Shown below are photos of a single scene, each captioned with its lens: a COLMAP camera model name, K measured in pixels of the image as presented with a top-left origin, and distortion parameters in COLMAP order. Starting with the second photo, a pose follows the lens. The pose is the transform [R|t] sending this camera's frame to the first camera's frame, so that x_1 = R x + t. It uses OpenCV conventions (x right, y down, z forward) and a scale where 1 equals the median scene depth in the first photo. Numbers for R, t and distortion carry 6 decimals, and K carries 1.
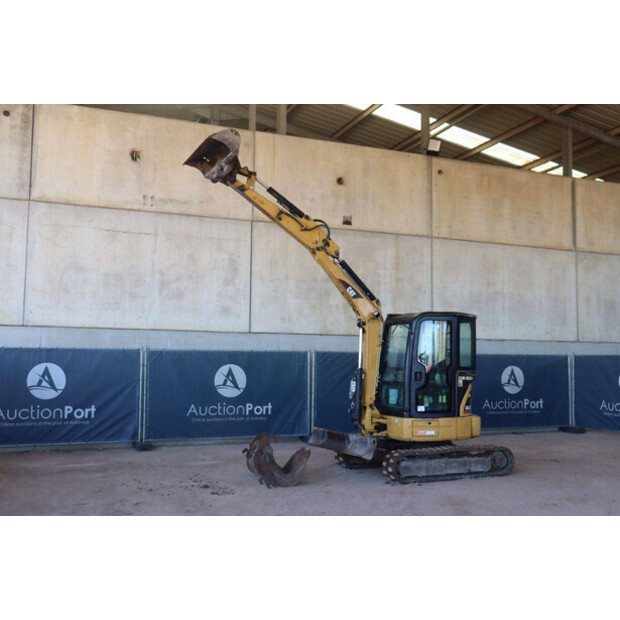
lens RADIAL K [[691.8, 0, 310.0], [0, 691.8, 310.0], [0, 0, 1]] dist [-0.064559, 0.184340]
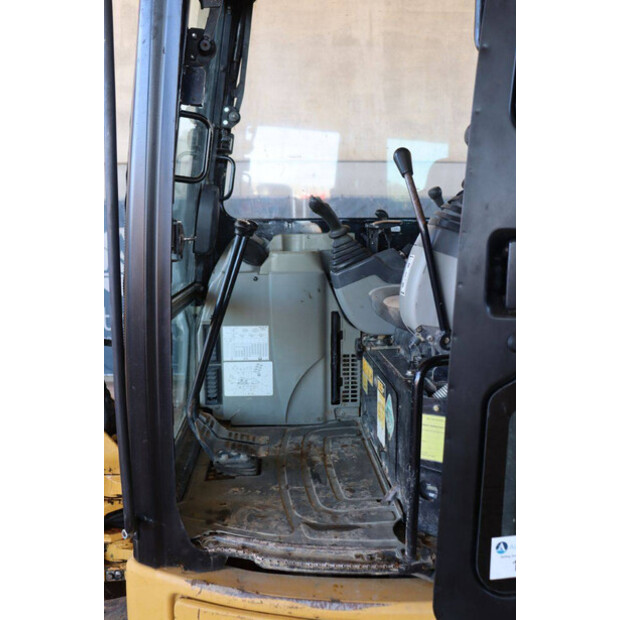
lens RADIAL K [[594.7, 0, 310.0], [0, 594.7, 310.0], [0, 0, 1]] dist [-0.157443, 0.275923]
pose [[0.938843, 0.032909, -0.342770, 0.159739], [0.038003, 0.979440, 0.198125, 0.062070], [0.342243, -0.199035, 0.918289, 0.688293]]
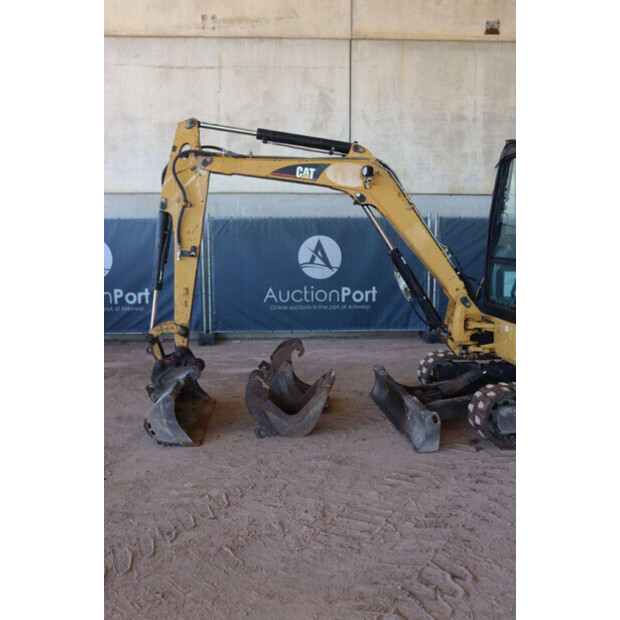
lens RADIAL K [[611.6, 0, 310.0], [0, 611.6, 310.0], [0, 0, 1]] dist [-0.110954, 0.188800]
pose [[0.941361, 0.027151, -0.336307, 0.107343], [0.035633, 0.983182, 0.179116, 0.040226], [0.335515, -0.180597, 0.924562, 0.380664]]
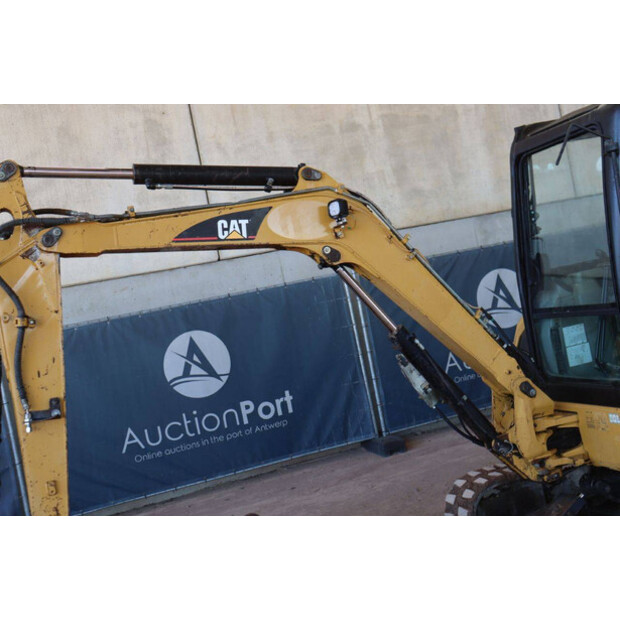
lens RADIAL K [[803.4, 0, 310.0], [0, 803.4, 310.0], [0, 0, 1]] dist [0.040234, 0.050950]
pose [[0.976095, -0.201679, -0.081025, 0.017826], [0.208552, 0.974054, 0.087887, 0.032624], [0.061198, -0.102684, 0.992830, 0.461904]]
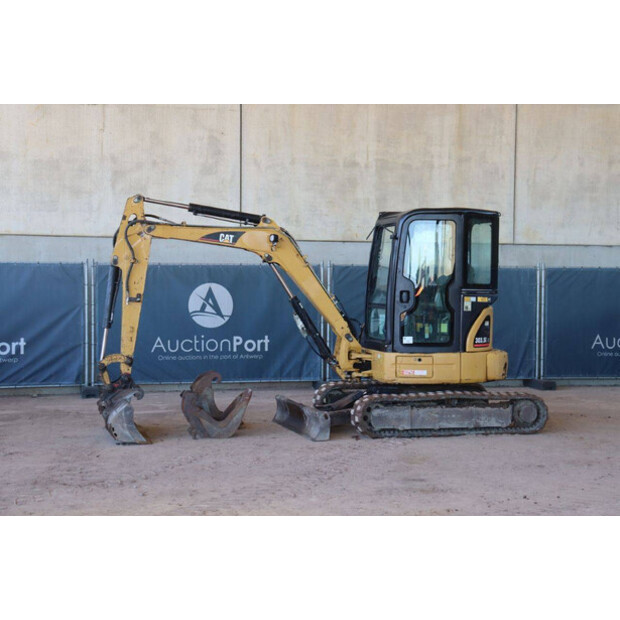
lens RADIAL K [[1065.1, 0, 310.0], [0, 1065.1, 310.0], [0, 0, 1]] dist [0.198418, 0.101318]
pose [[0.986097, 0.000383, -0.166169, 0.186596], [0.015846, 0.995224, 0.096328, -0.000830], [0.165413, -0.097622, 0.981381, -0.104302]]
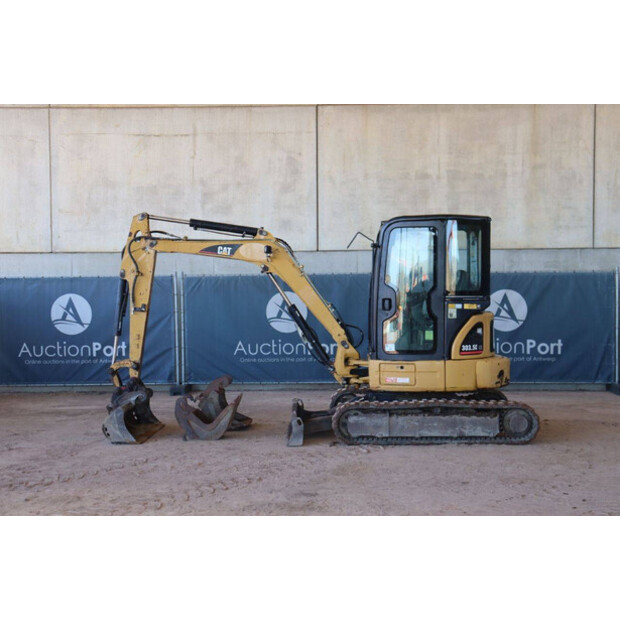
lens RADIAL K [[911.9, 0, 310.0], [0, 911.9, 310.0], [0, 0, 1]] dist [0.092708, 0.122863]
pose [[0.903387, -0.007575, -0.428759, 0.380034], [0.049069, 0.995103, 0.085806, 0.010749], [0.426009, -0.098554, 0.899335, 0.063116]]
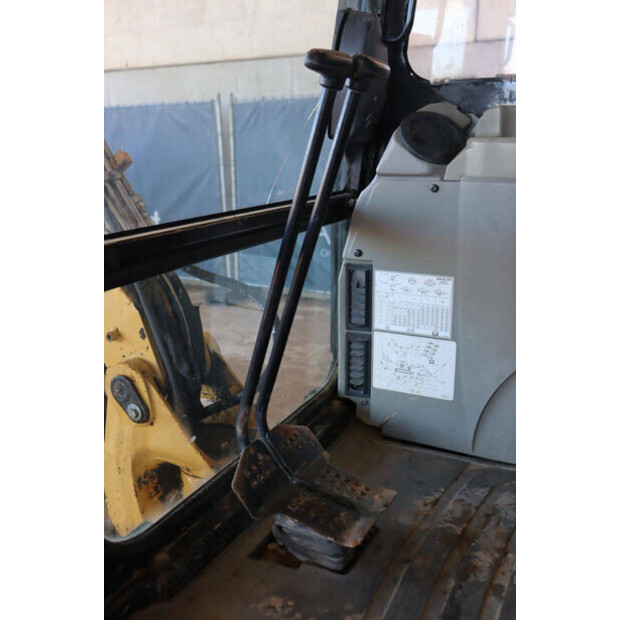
lens RADIAL K [[626.7, 0, 310.0], [0, 626.7, 310.0], [0, 0, 1]] dist [-0.110206, 0.186300]
pose [[0.638335, 0.185111, -0.747169, 0.151416], [0.071934, 0.952061, 0.297330, 0.071973], [0.766390, -0.243543, 0.594418, 0.749866]]
